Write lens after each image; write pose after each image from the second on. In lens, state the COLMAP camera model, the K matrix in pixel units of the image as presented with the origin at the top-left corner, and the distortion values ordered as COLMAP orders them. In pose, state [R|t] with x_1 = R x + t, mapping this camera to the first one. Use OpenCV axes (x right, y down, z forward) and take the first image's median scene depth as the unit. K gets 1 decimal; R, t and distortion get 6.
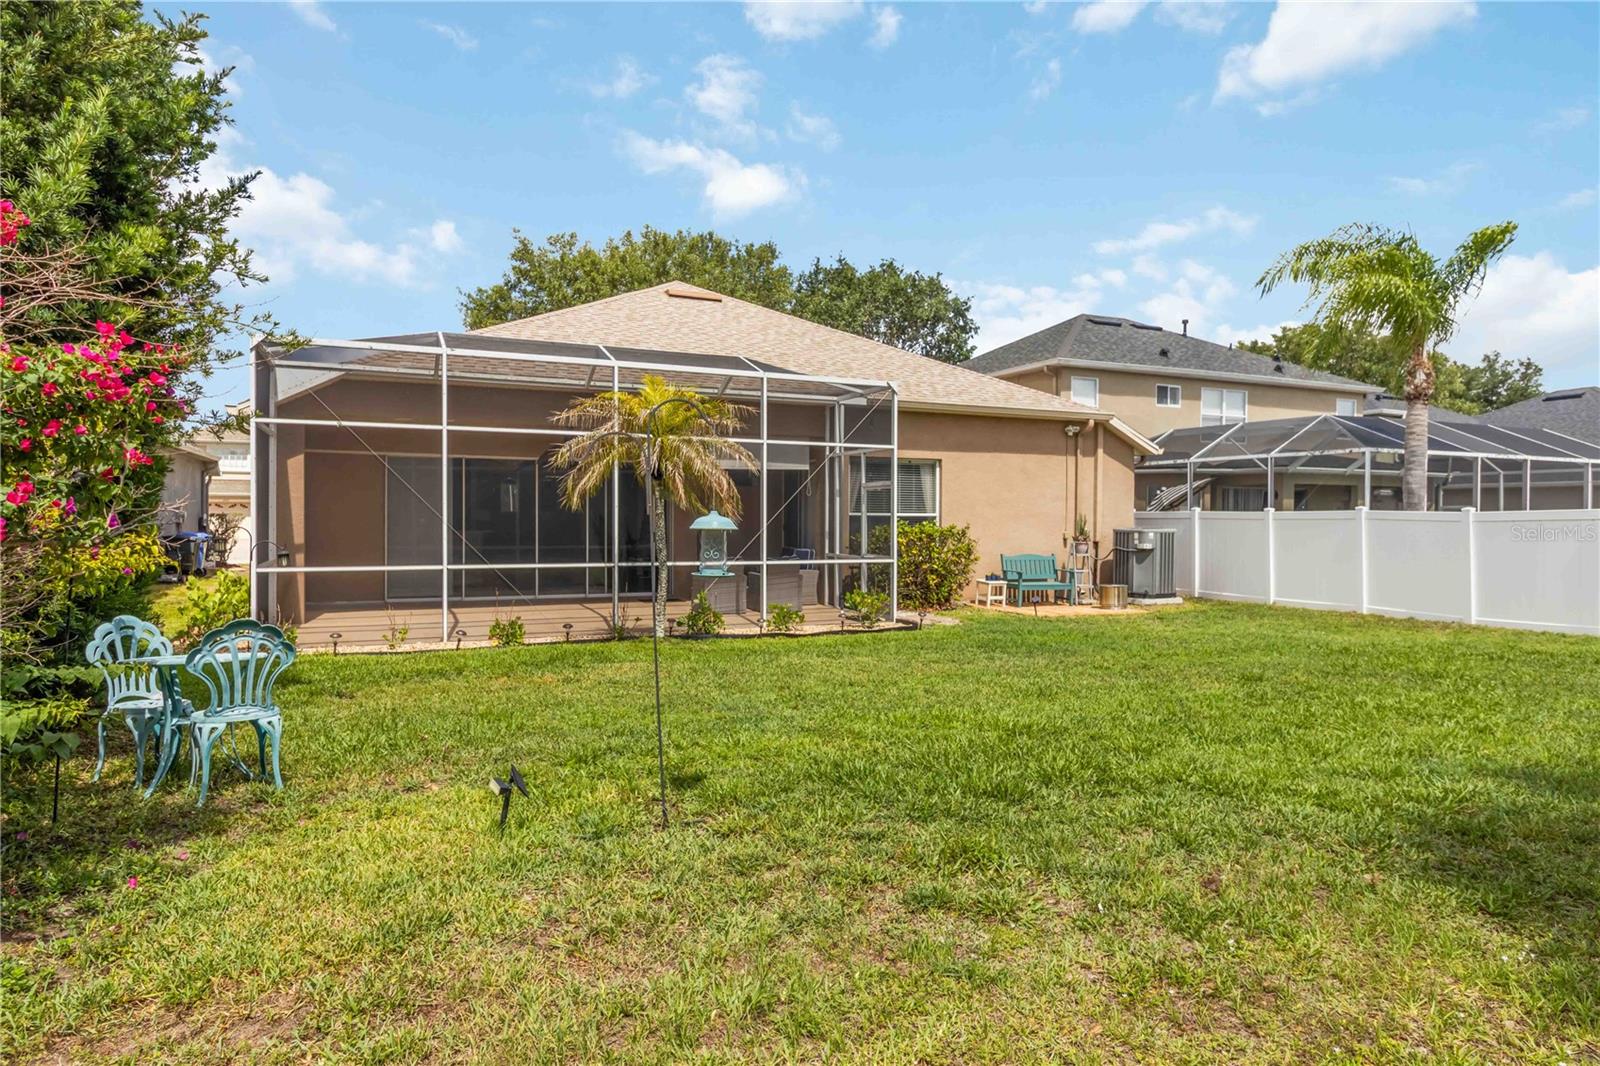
lens RADIAL K [[954.4, 0, 768.2], [0, 954.4, 540.6], [0, 0, 1]] dist [0.008078, 0.006237]
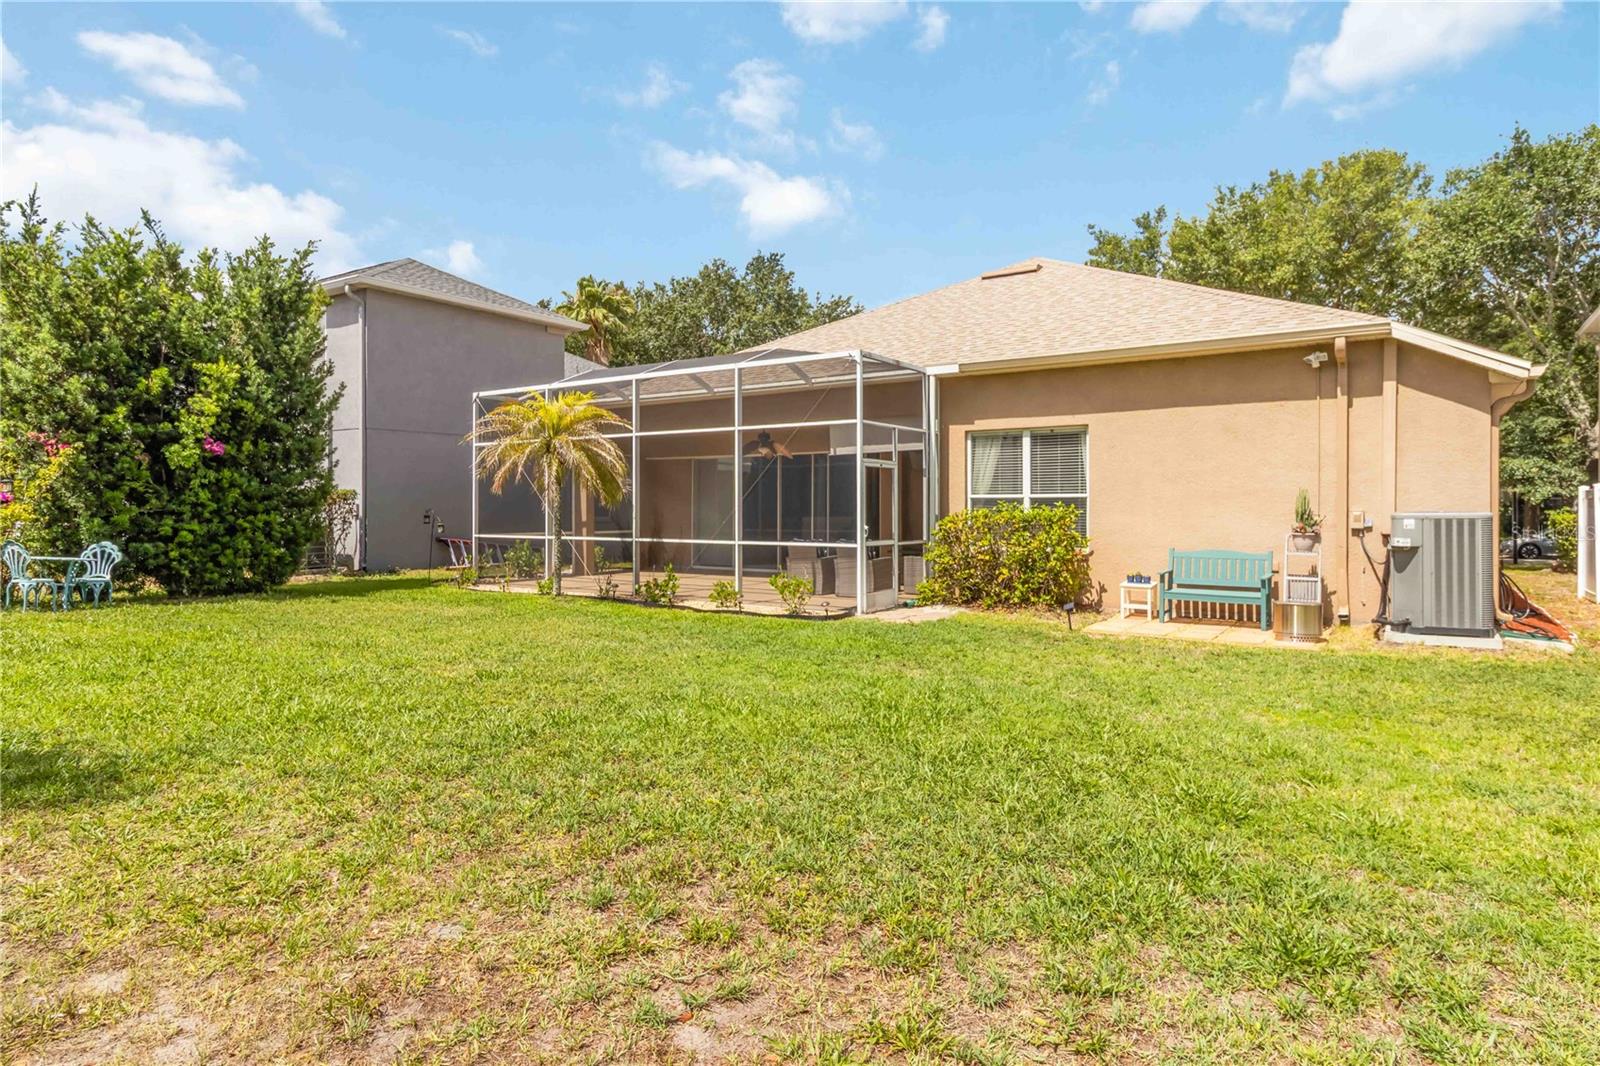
lens RADIAL K [[909.2, 0, 791.7], [0, 909.2, 522.0], [0, 0, 1]] dist [0.004295, 0.002493]
pose [[0.522493, 0.007020, -0.852615, 0.673688], [-0.017234, 0.999849, -0.002329, 0.000910], [0.852470, 0.015910, 0.522535, 0.393658]]
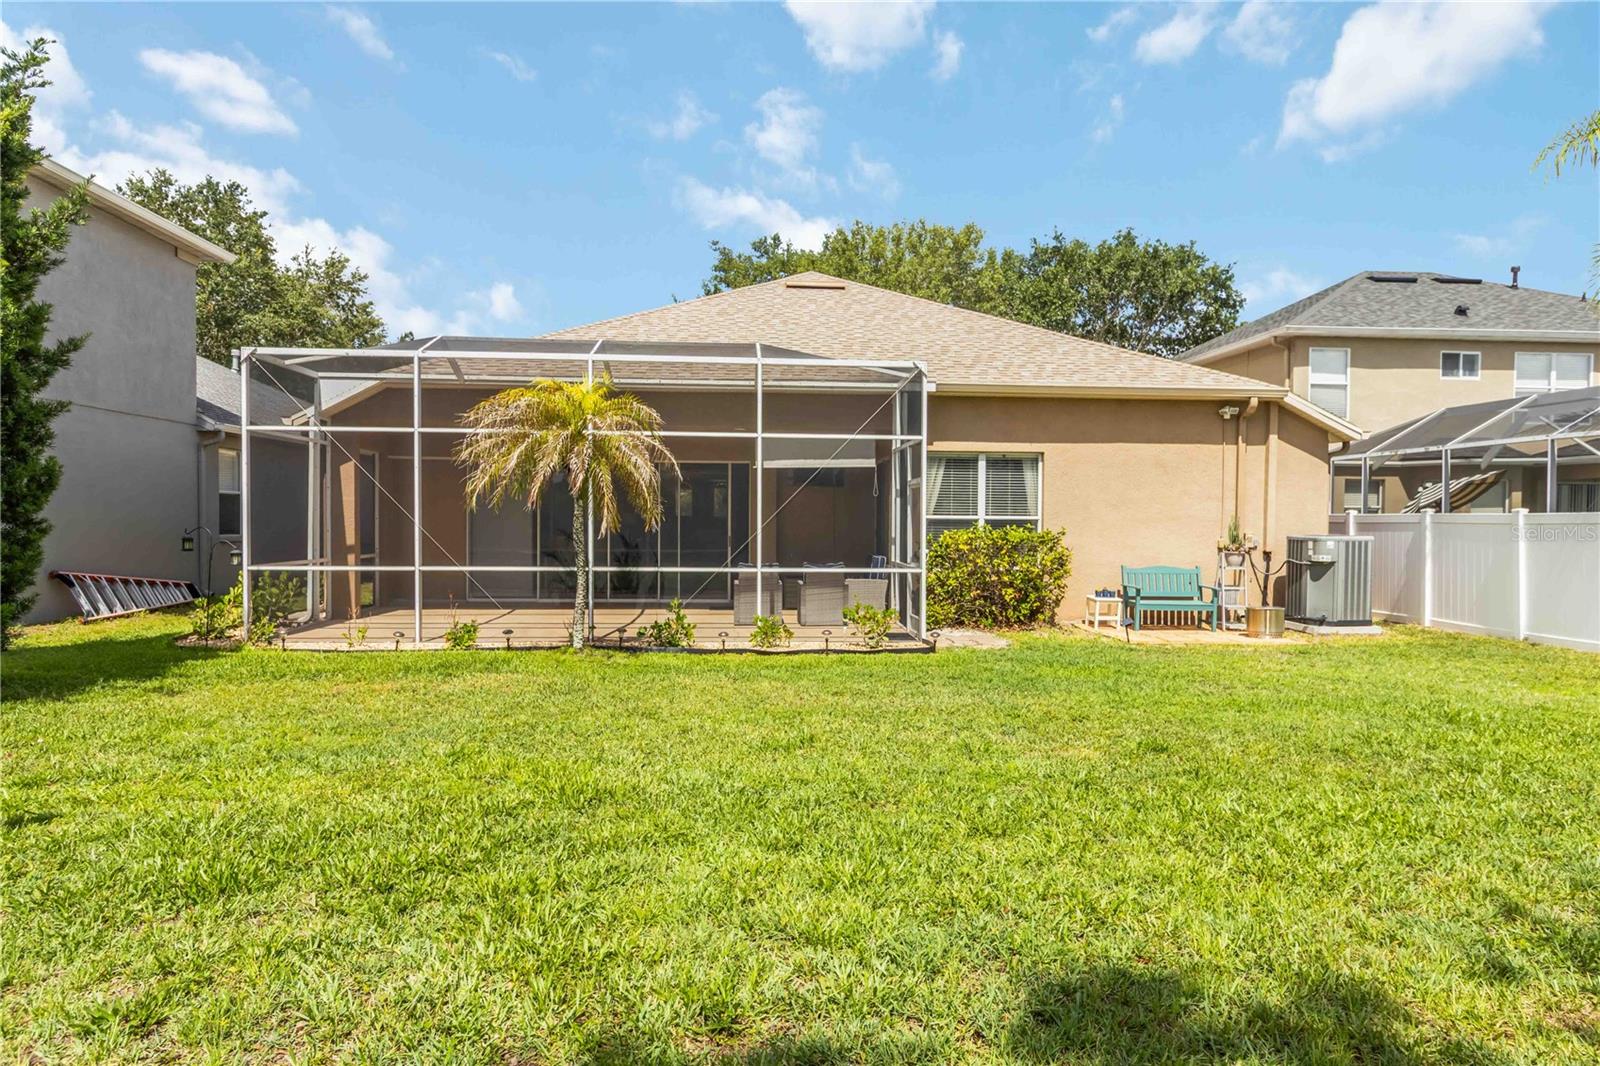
lens RADIAL K [[954.4, 0, 812.3], [0, 954.4, 530.4], [0, 0, 1]] dist [0.008078, 0.006237]
pose [[0.940012, 0.004732, -0.341109, 0.271095], [-0.010465, 0.999833, -0.014970, -0.001002], [0.340981, 0.017642, 0.939905, 0.130770]]
